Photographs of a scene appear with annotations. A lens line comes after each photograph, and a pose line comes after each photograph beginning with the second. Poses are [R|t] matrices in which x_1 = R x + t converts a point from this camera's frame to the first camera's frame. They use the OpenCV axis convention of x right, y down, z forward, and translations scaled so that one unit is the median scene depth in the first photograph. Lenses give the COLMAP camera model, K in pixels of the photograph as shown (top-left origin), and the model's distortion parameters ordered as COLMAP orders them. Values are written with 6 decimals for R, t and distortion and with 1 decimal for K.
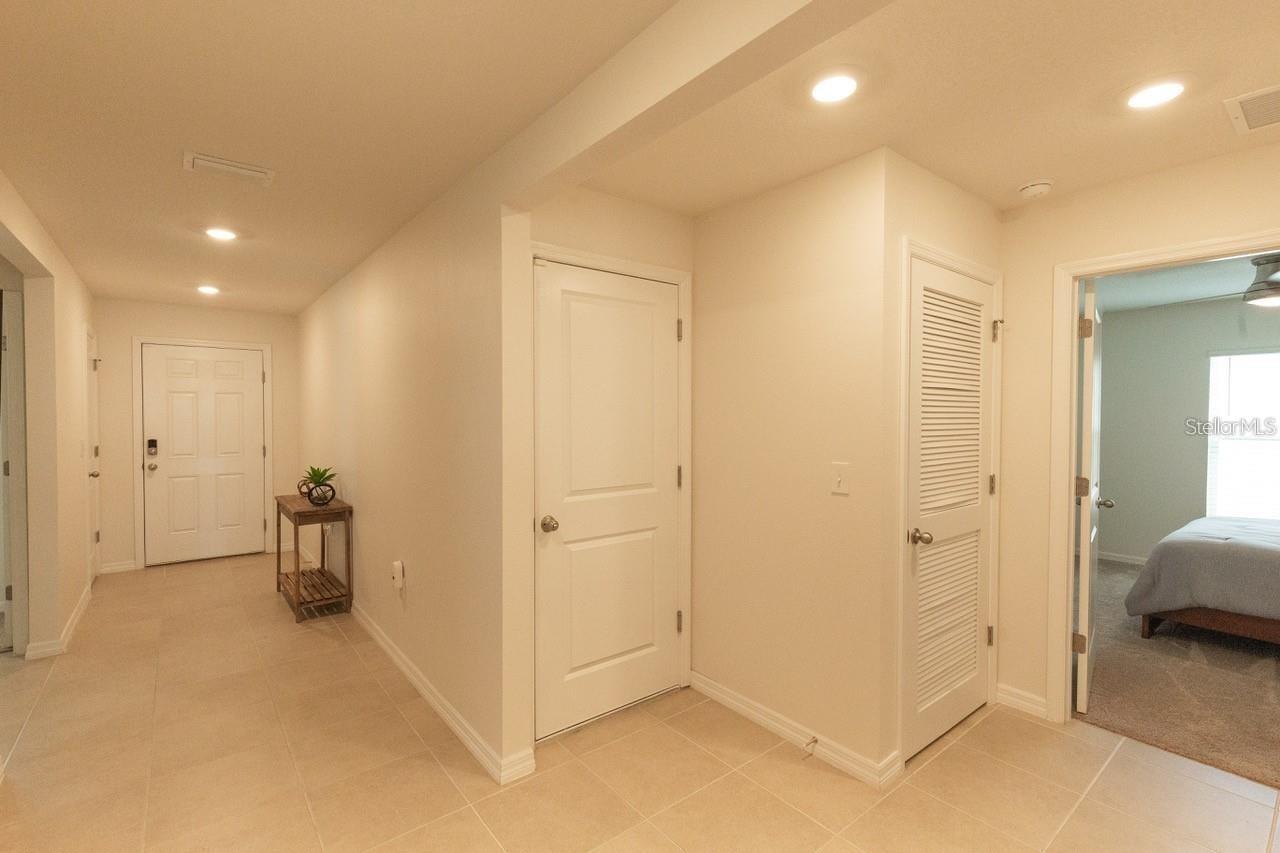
lens RADIAL K [[584.6, 0, 640.0], [0, 584.6, 426.5], [0, 0, 1]] dist [-0.035526, 0.005545]
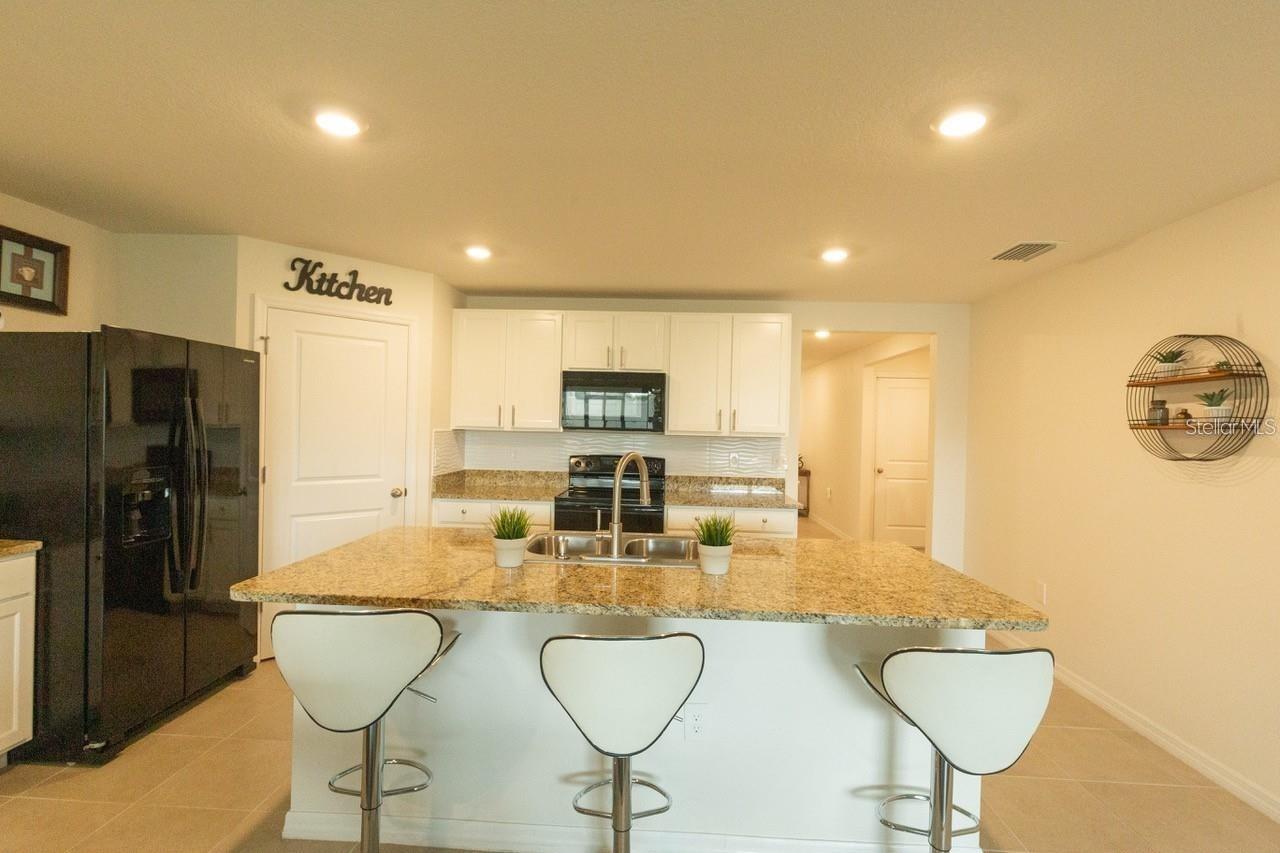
lens RADIAL K [[583.4, 0, 640.0], [0, 583.4, 426.5], [0, 0, 1]] dist [-0.000406, -0.000814]
pose [[0.748876, 0.017522, -0.662479, 0.518364], [-0.036221, 0.999238, -0.014515, 0.021351], [0.661720, 0.034865, 0.748940, -1.169874]]
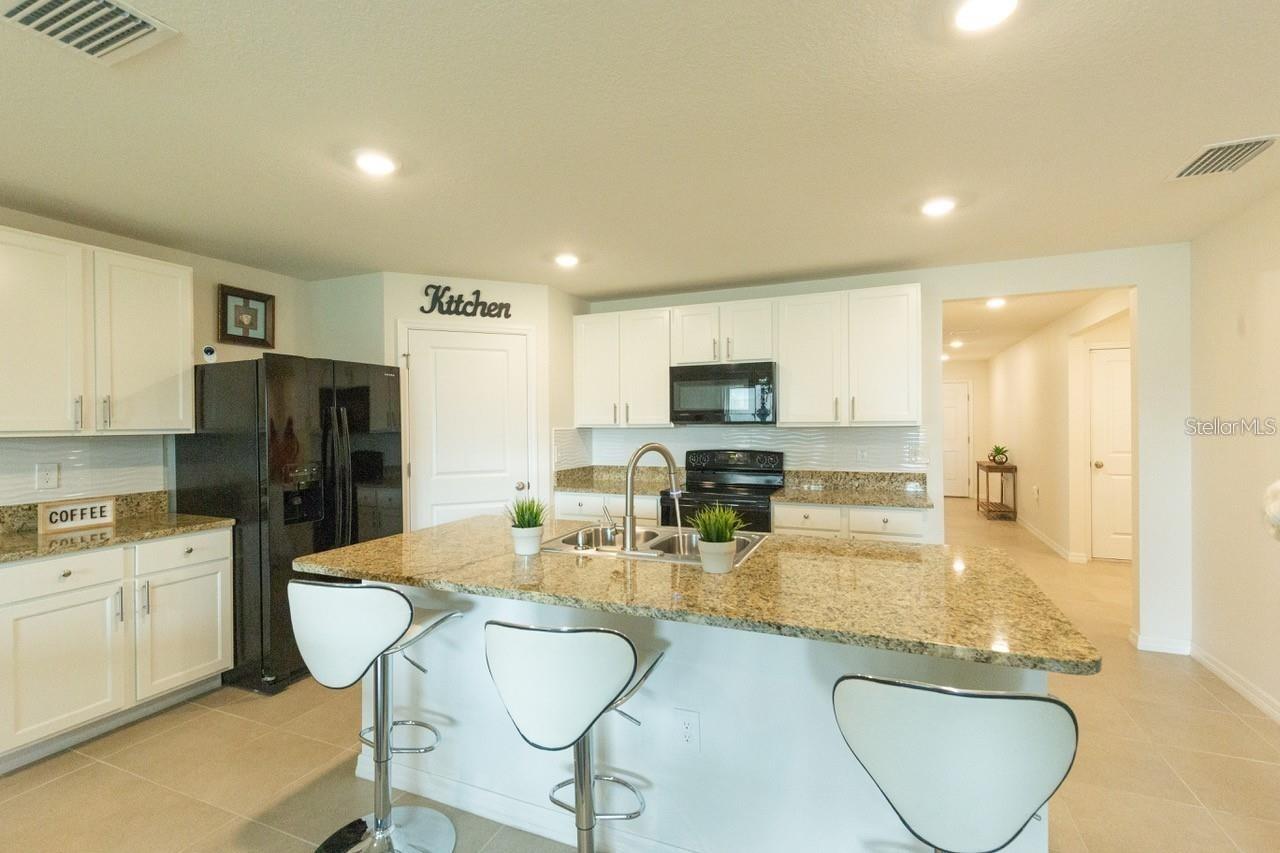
lens RADIAL K [[572.8, 0, 640.0], [0, 572.8, 426.5], [0, 0, 1]] dist [0.003378, -0.001349]
pose [[0.469874, -0.001322, -0.882732, 0.605768], [-0.008273, 0.999948, -0.005901, 0.026049], [0.882695, 0.010076, 0.469839, -1.018173]]
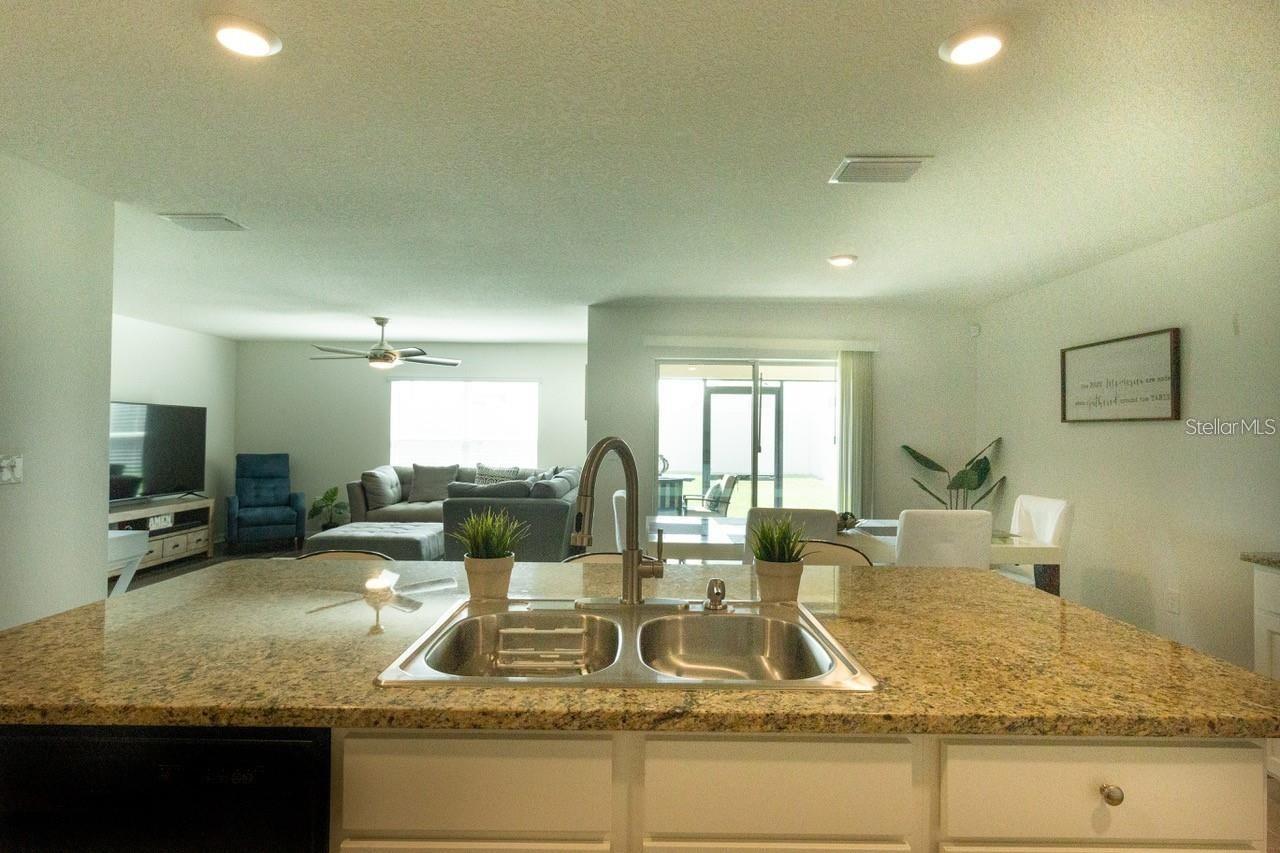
lens RADIAL K [[655.0, 0, 640.0], [0, 655.0, 426.5], [0, 0, 1]] dist [0.000939, 0.000181]
pose [[-0.781475, -0.004346, 0.623921, -0.076157], [0.000291, 0.999973, 0.007330, 0.028970], [-0.623936, 0.005910, -0.781453, -0.502338]]
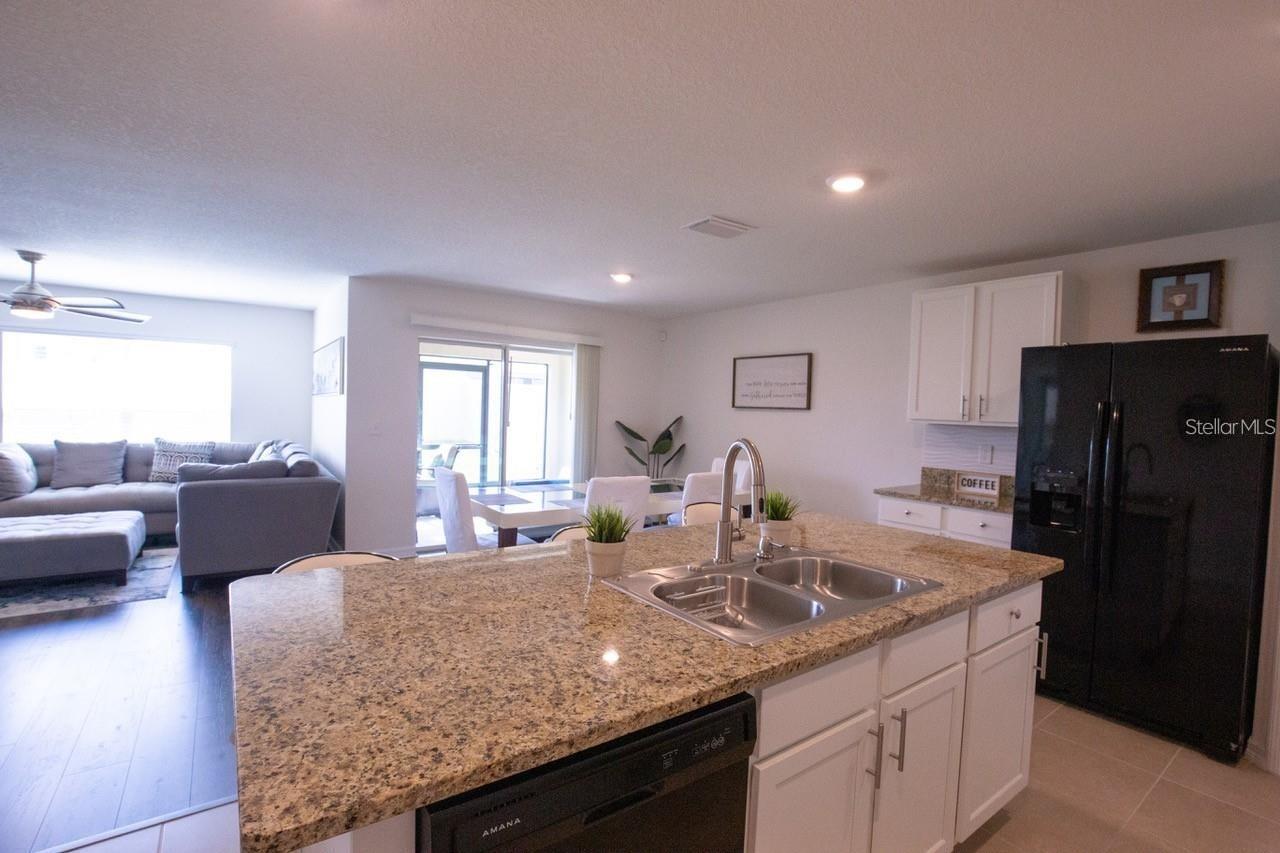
lens RADIAL K [[584.6, 0, 640.0], [0, 584.6, 426.5], [0, 0, 1]] dist [-0.035526, 0.005545]
pose [[-0.998216, -0.035148, 0.048272, 0.202285], [-0.032651, 0.998135, 0.051571, 0.010639], [-0.049995, 0.049903, -0.997502, -0.357762]]
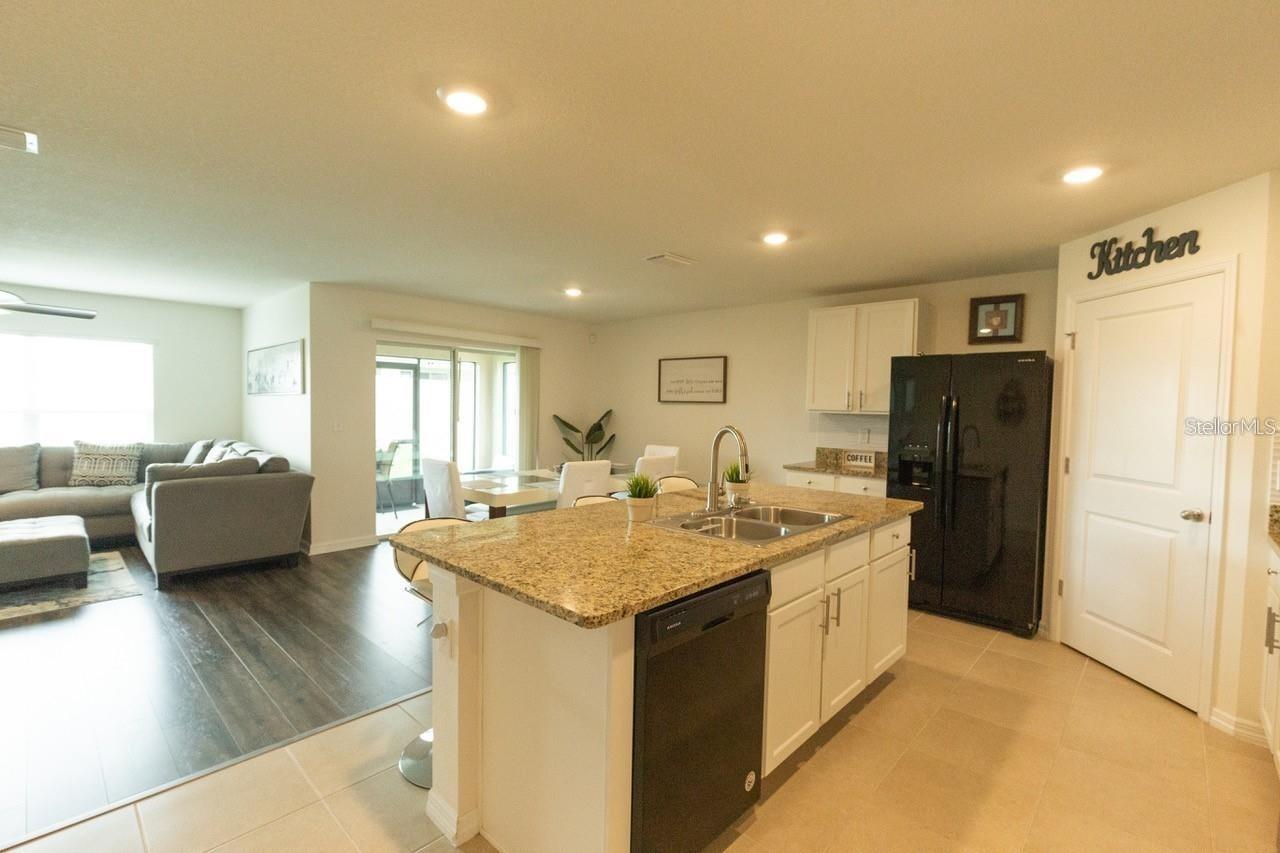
lens RADIAL K [[572.8, 0, 640.0], [0, 572.8, 426.5], [0, 0, 1]] dist [0.003378, -0.001349]
pose [[-0.989895, -0.015567, -0.140946, 0.325430], [-0.024177, 0.997930, 0.059585, 0.005089], [0.139727, 0.062391, -0.988222, -0.188677]]
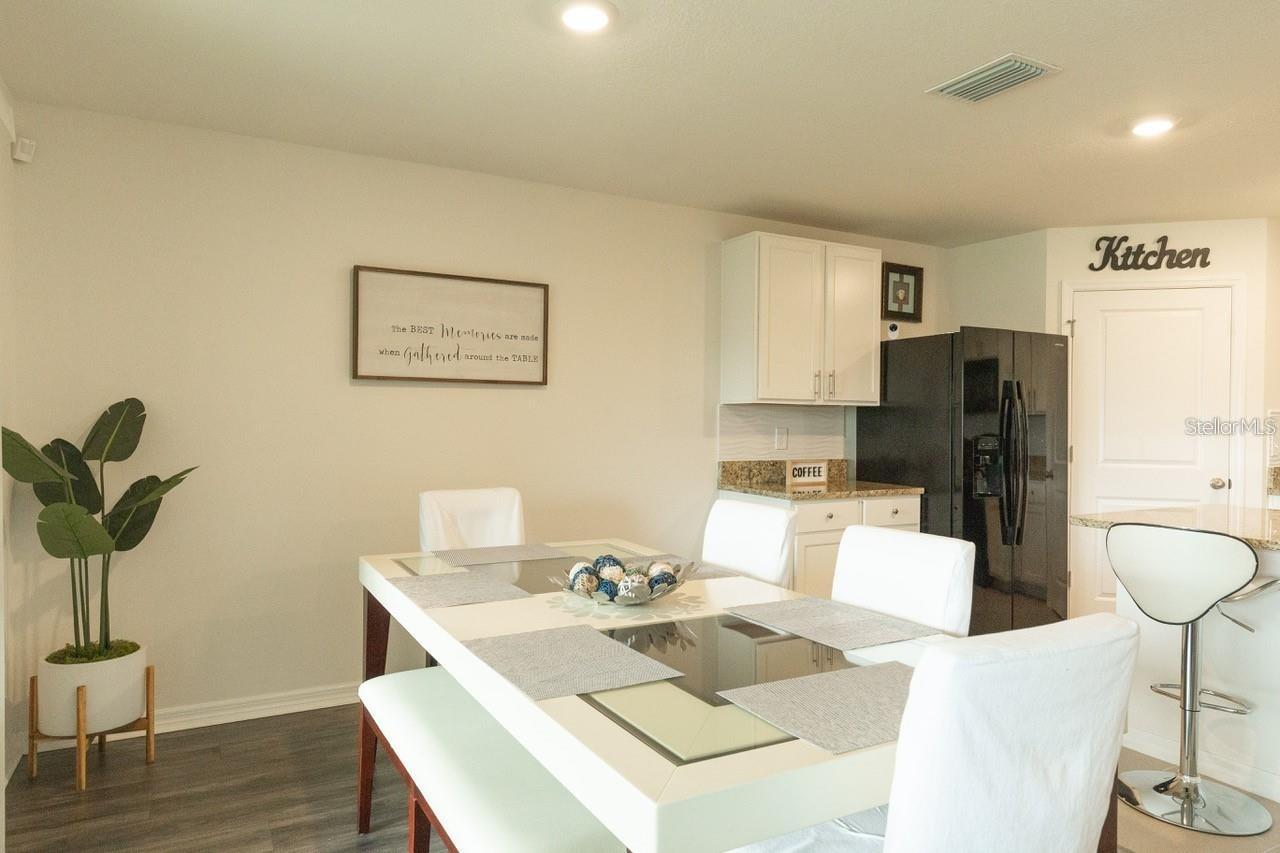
lens RADIAL K [[811.0, 0, 640.0], [0, 811.0, 426.5], [0, 0, 1]] dist [0.001991, 0.000350]
pose [[-0.171694, 0.006838, -0.985127, 0.838226], [-0.031920, 0.999412, 0.012500, 0.060674], [0.984633, 0.033591, -0.171375, -1.314599]]
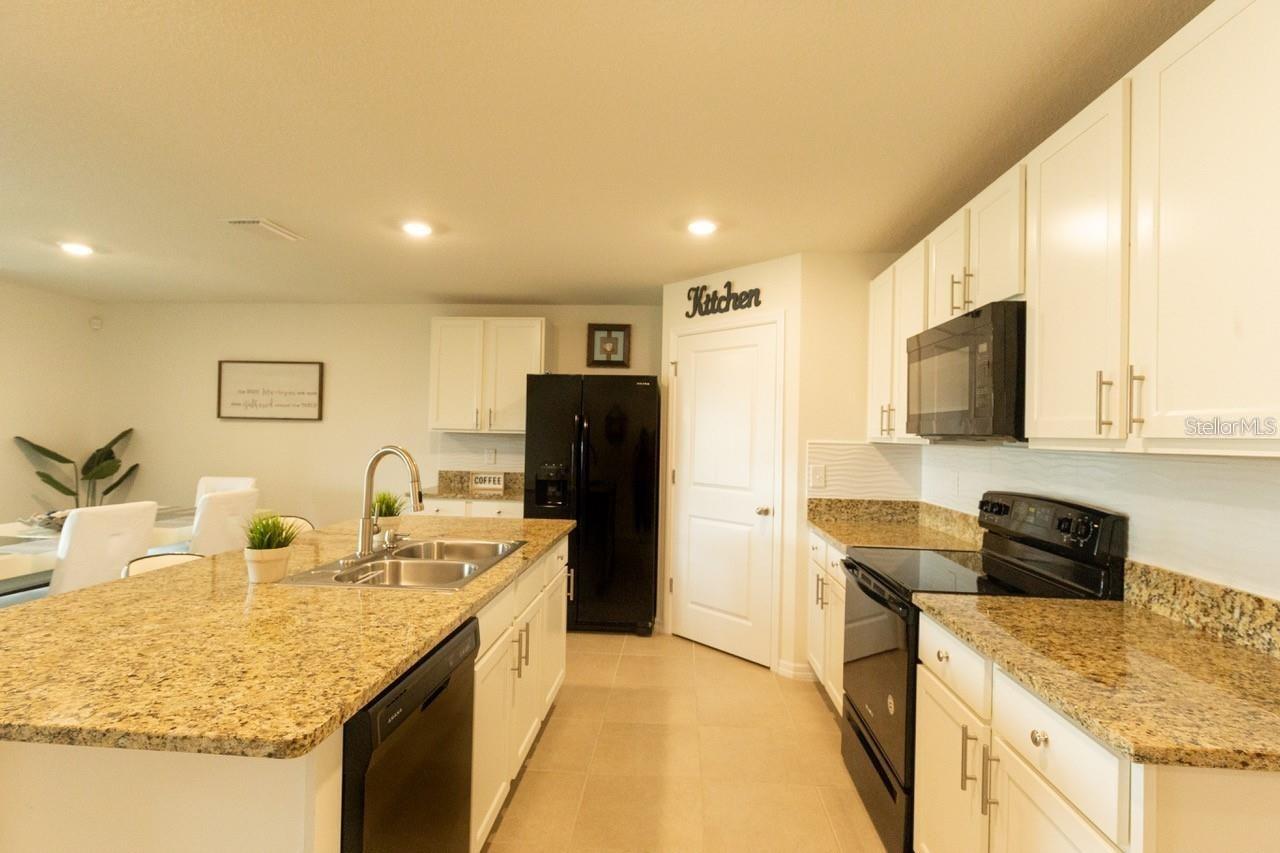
lens RADIAL K [[619.4, 0, 640.0], [0, 619.4, 426.5], [0, 0, 1]] dist [-0.008514, 0.001499]
pose [[-0.681249, -0.025177, -0.731619, 0.386309], [-0.038028, 0.999276, 0.001022, 0.013397], [0.731063, 0.028518, -0.681713, -0.261590]]
